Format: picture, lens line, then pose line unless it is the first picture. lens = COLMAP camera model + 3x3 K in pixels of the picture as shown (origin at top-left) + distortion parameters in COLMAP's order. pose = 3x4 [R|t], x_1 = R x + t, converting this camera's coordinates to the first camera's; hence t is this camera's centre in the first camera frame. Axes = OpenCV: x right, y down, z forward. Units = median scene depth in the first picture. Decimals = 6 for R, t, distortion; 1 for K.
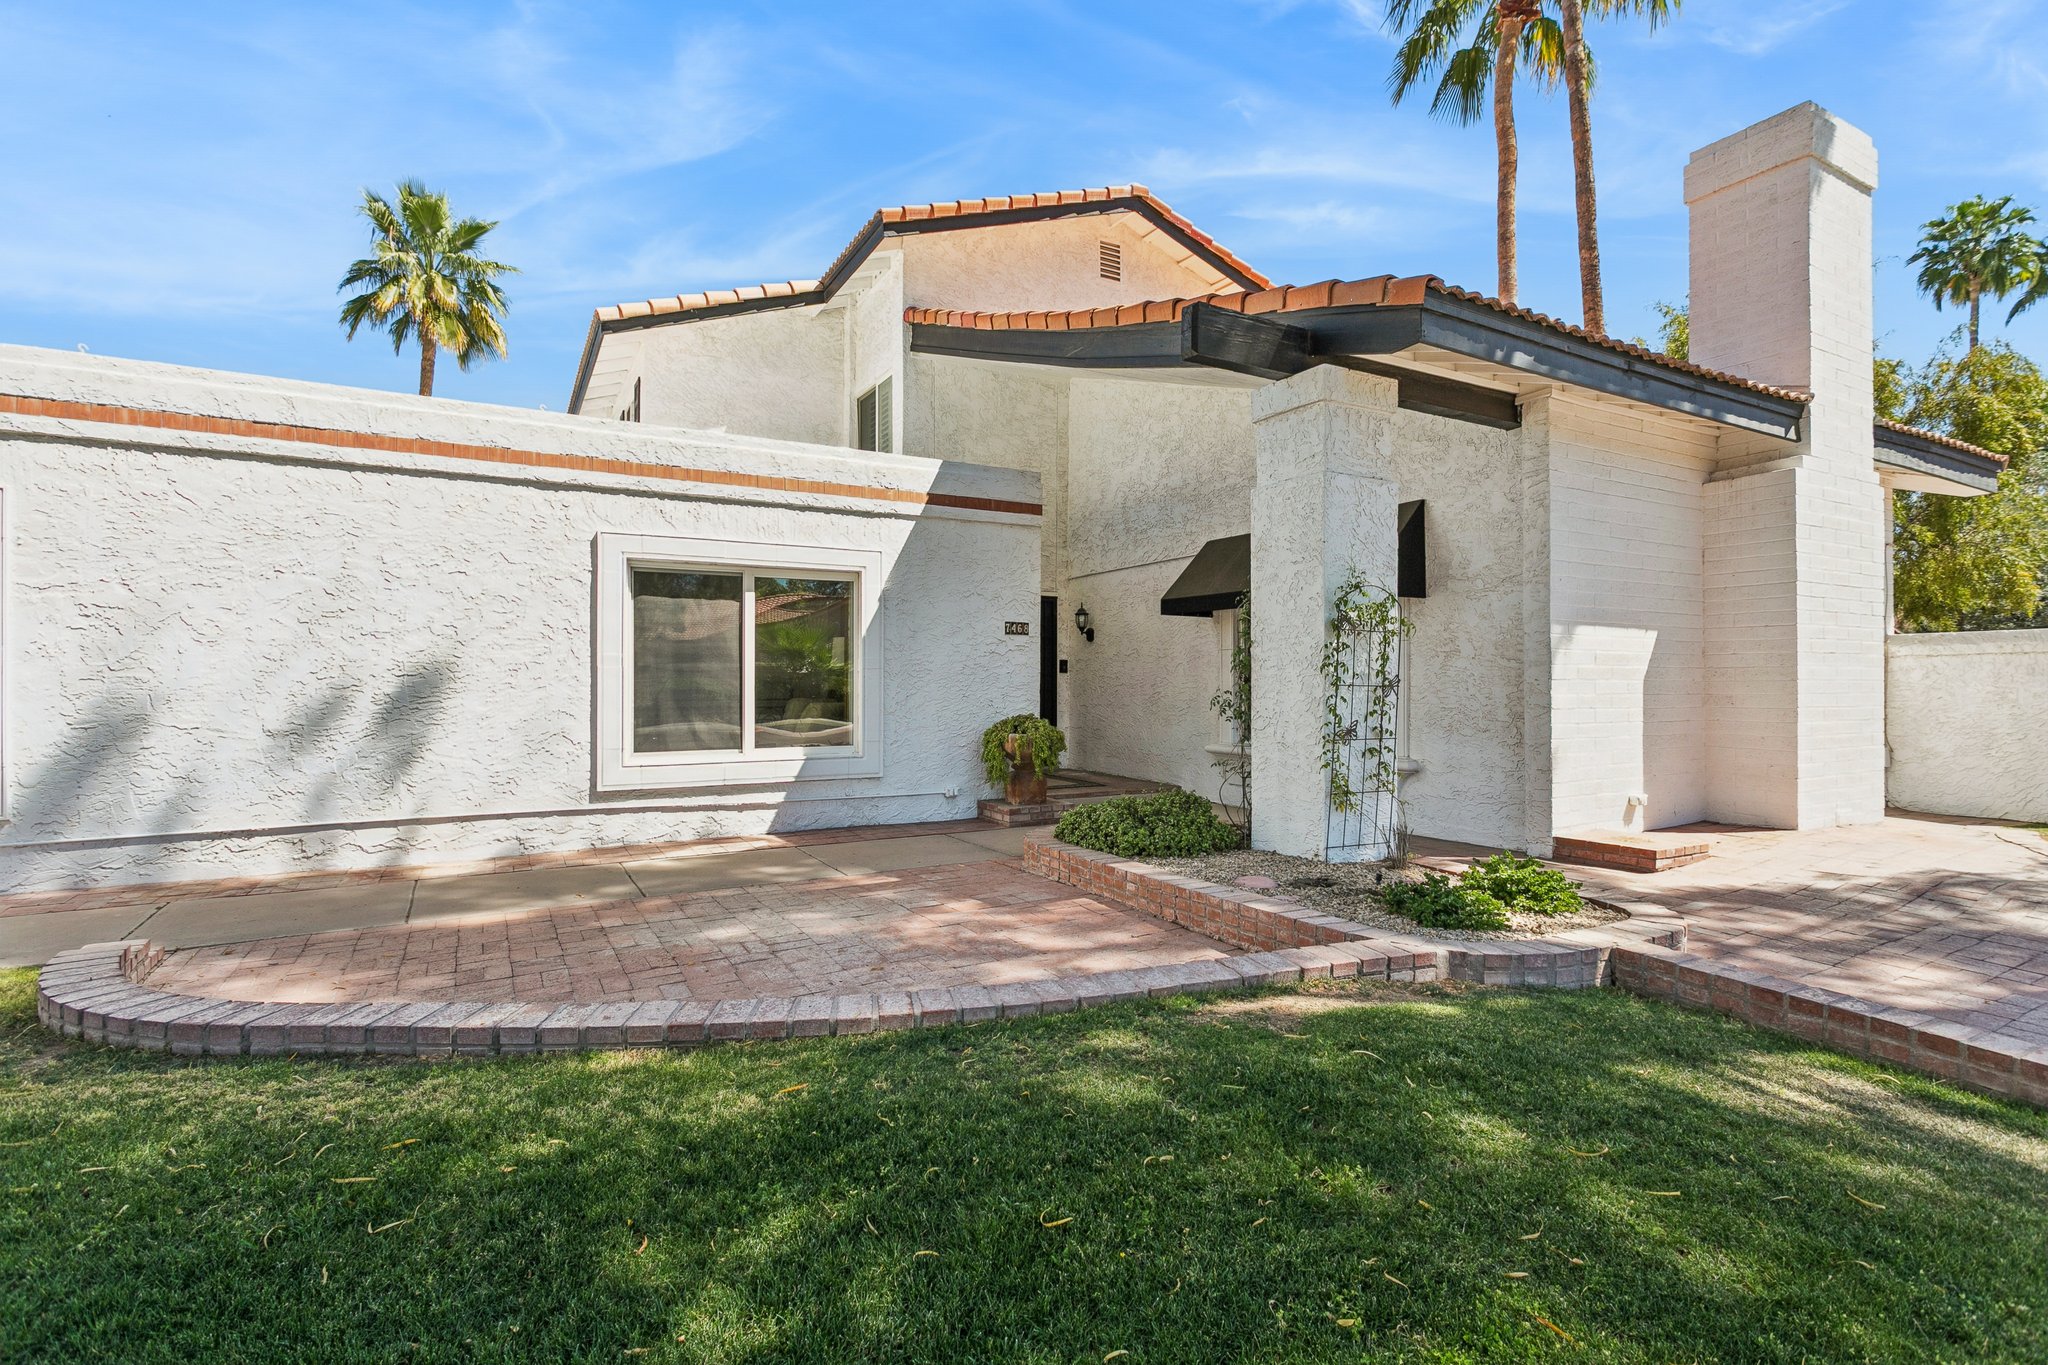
lens RADIAL K [[944.8, 0, 1025.6], [0, 944.8, 681.3], [0, 0, 1]] dist [0.007658, -0.000565]
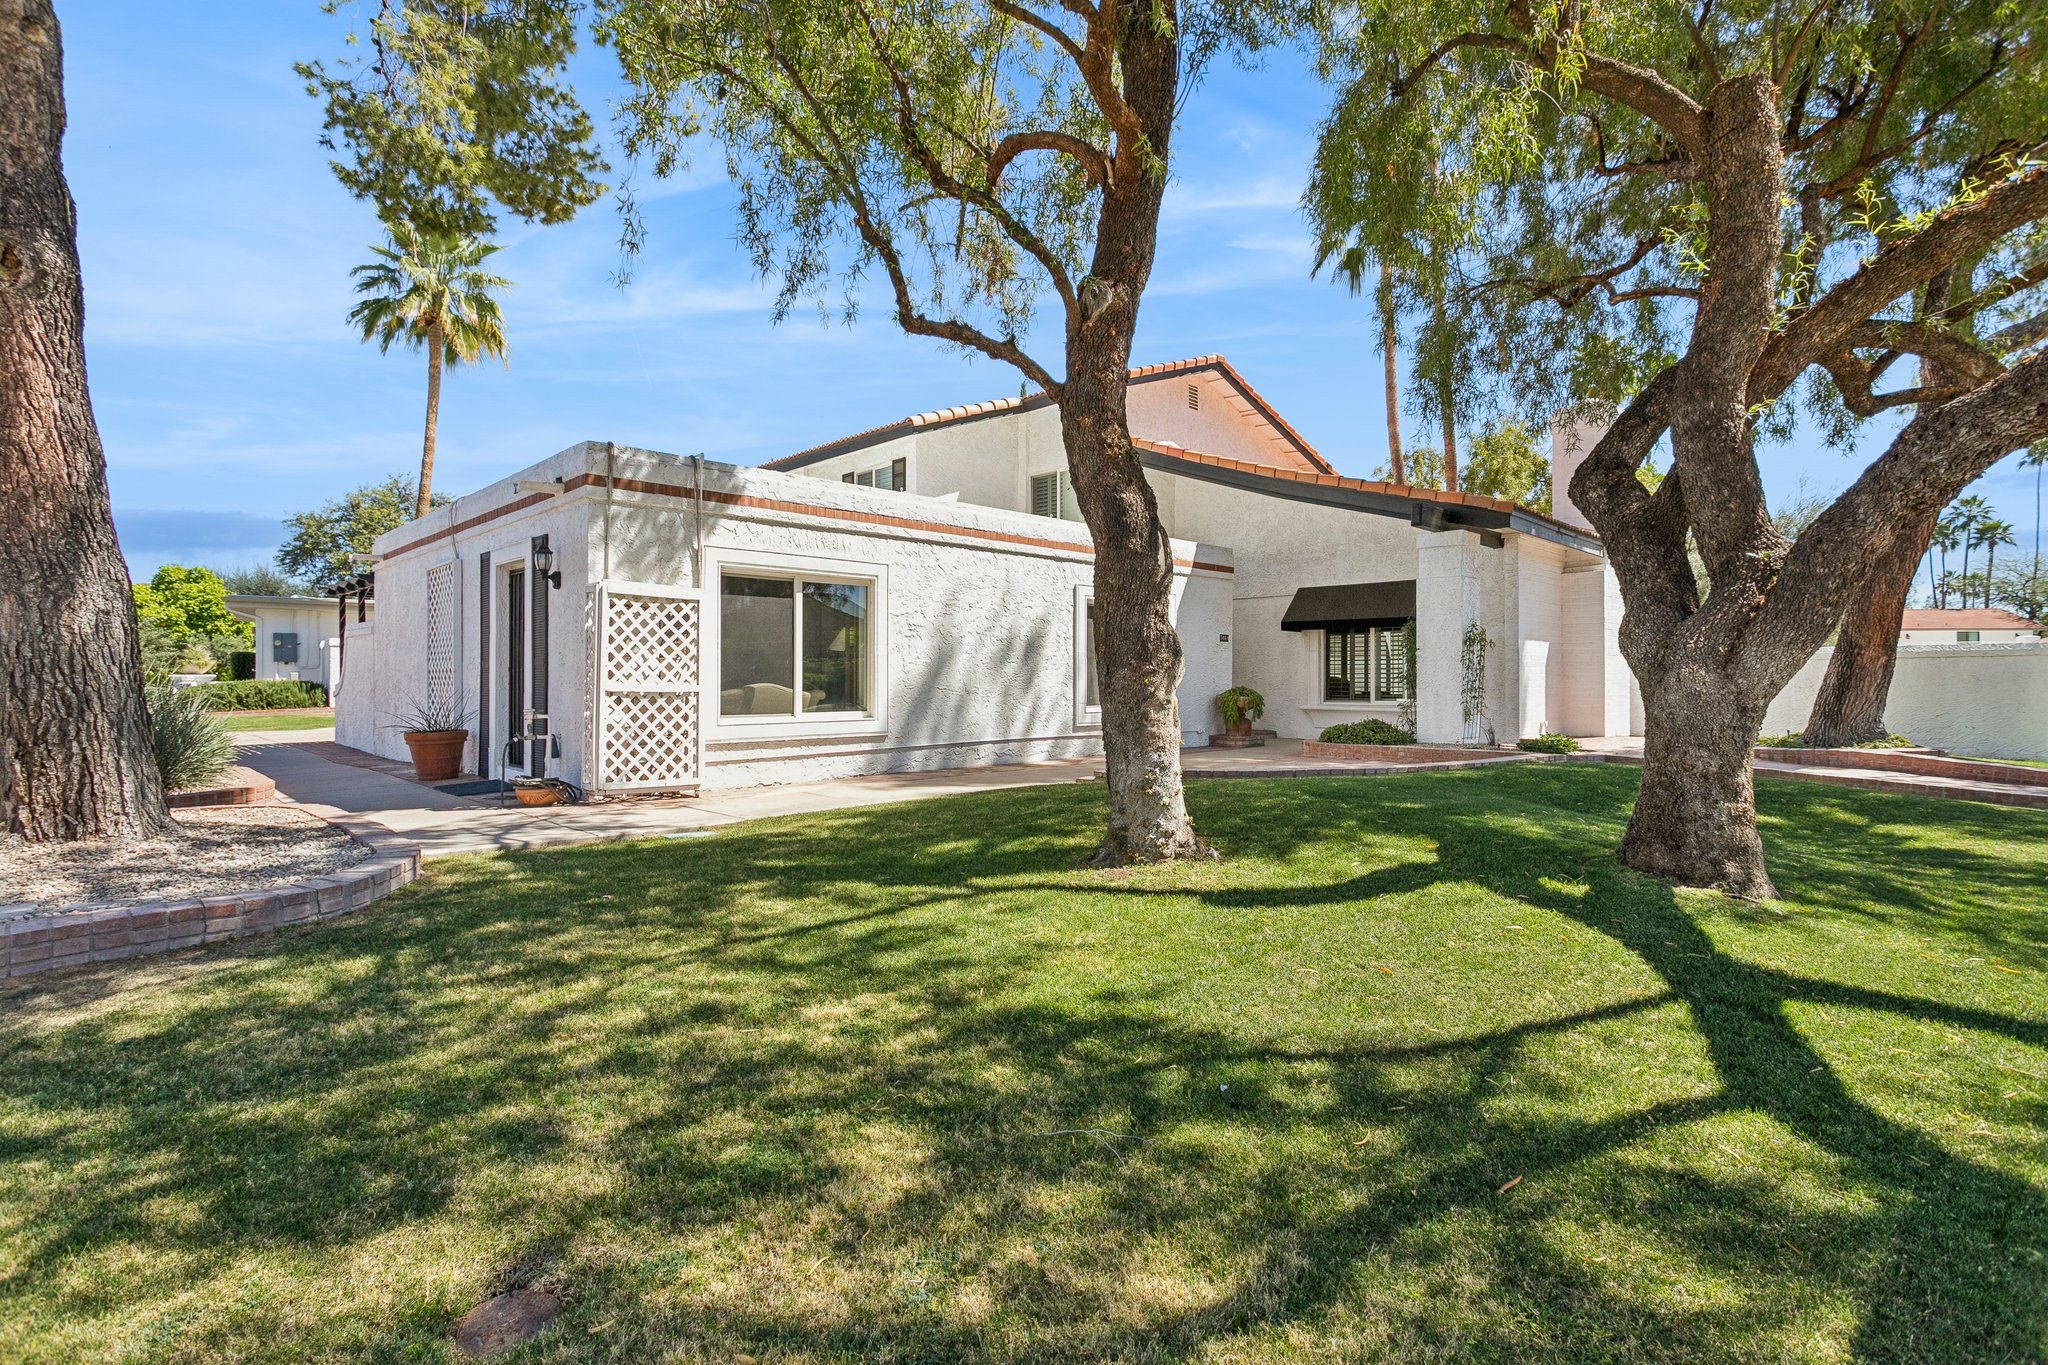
lens RADIAL K [[944.8, 0, 1029.0], [0, 944.8, 676.5], [0, 0, 1]] dist [0.007658, -0.000565]
pose [[0.964918, 0.003998, 0.262520, -0.921585], [-0.004850, 0.999985, 0.002596, 0.014725], [-0.262506, -0.003778, 0.964923, -0.671796]]
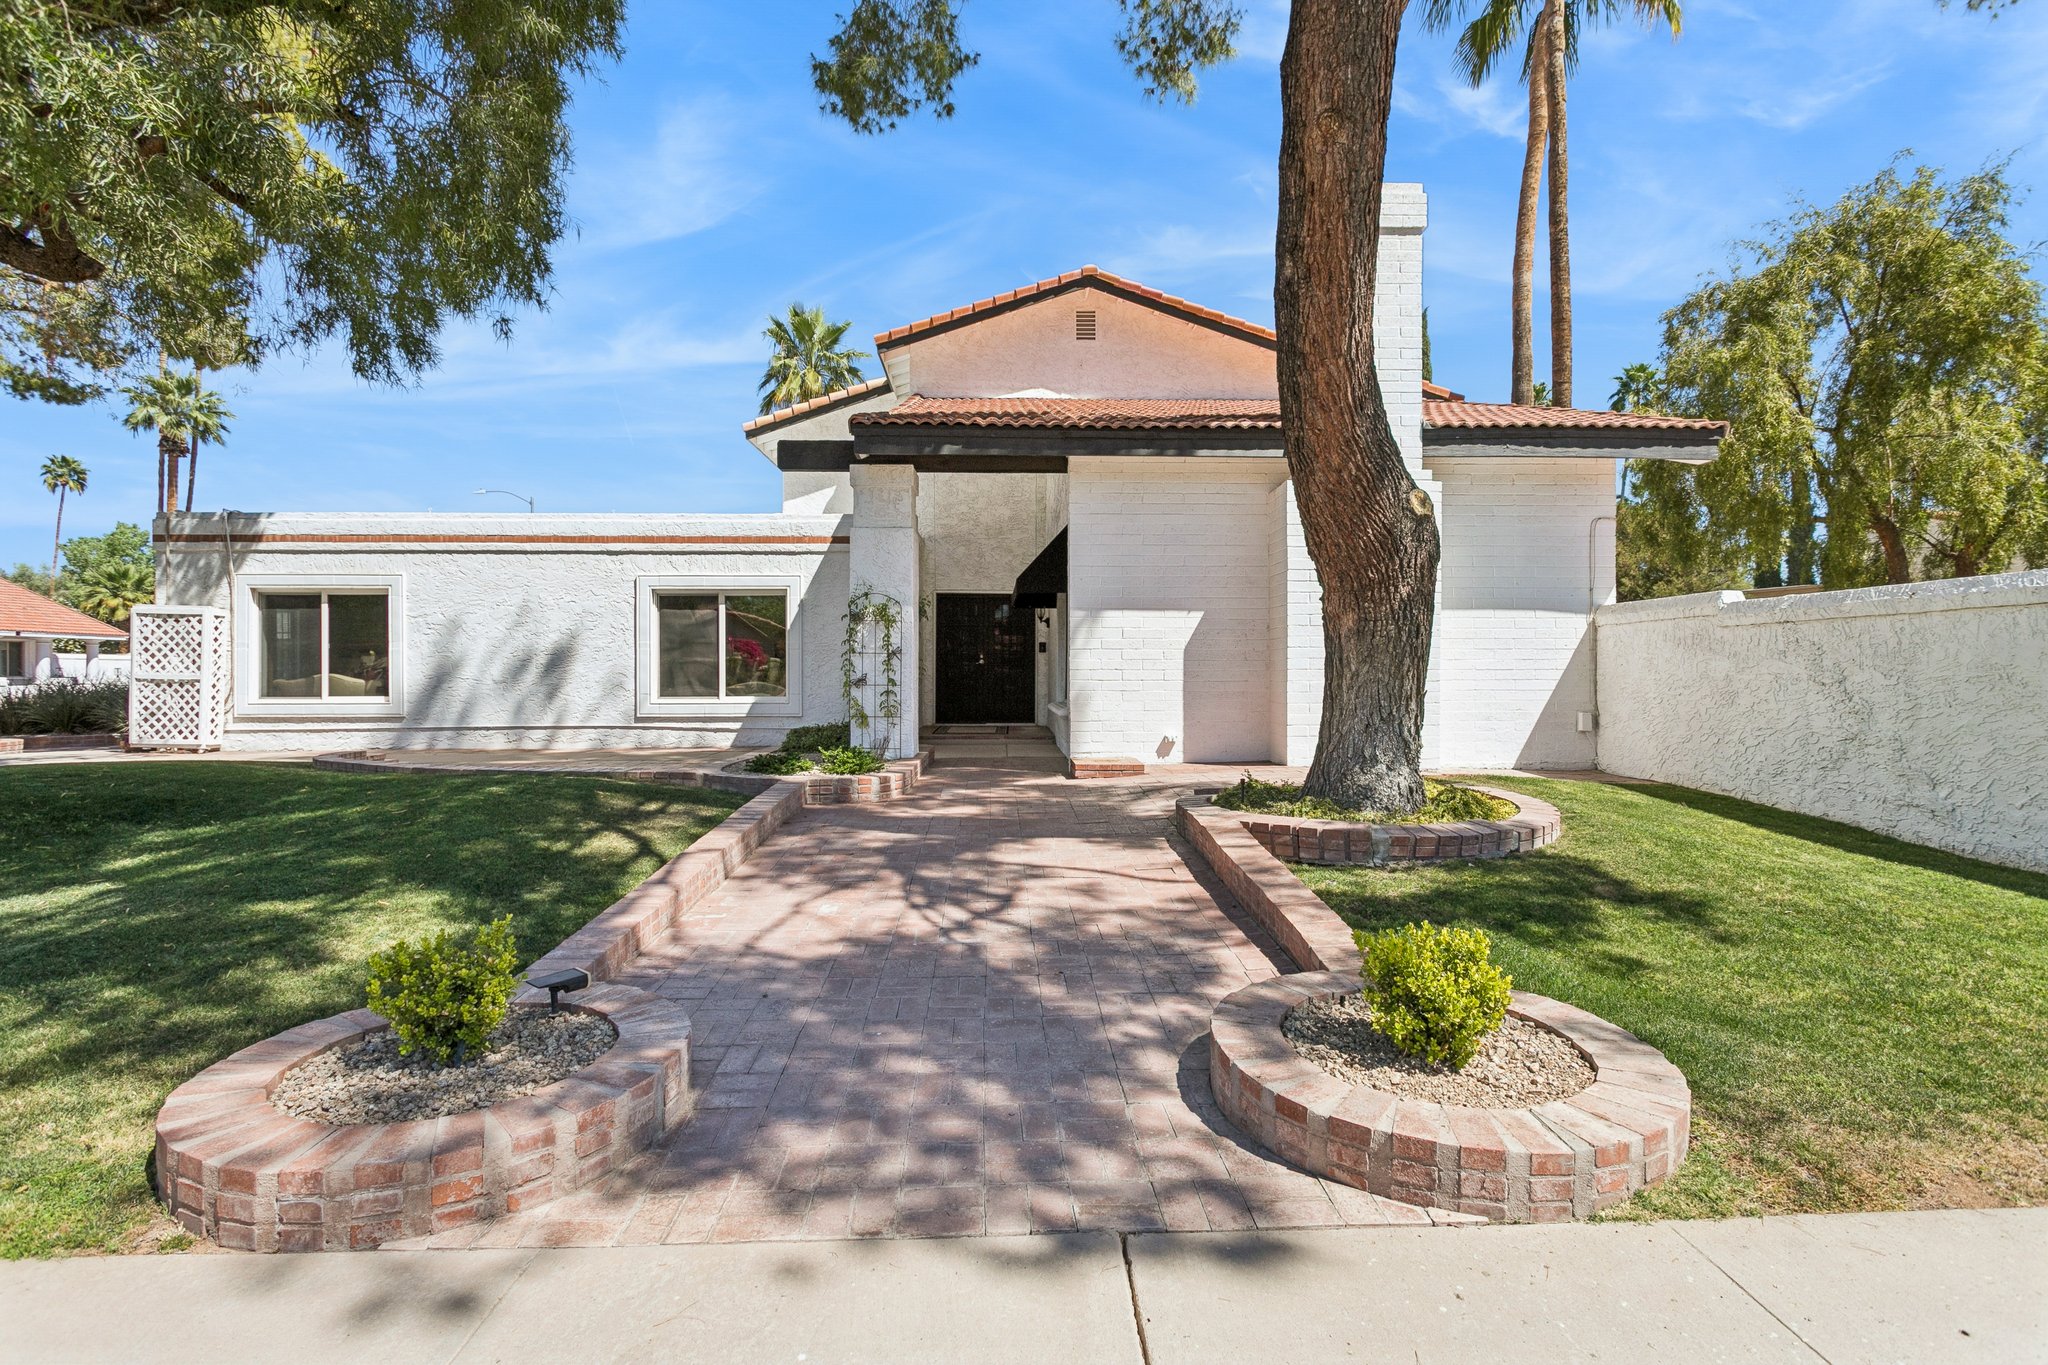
lens RADIAL K [[944.8, 0, 1022.2], [0, 944.8, 679.5], [0, 0, 1]] dist [0.007658, -0.000565]
pose [[0.885319, 0.003238, -0.464972, 0.963050], [0.001576, 0.999949, 0.009964, 0.024192], [0.464981, -0.009554, 0.885269, -0.255417]]
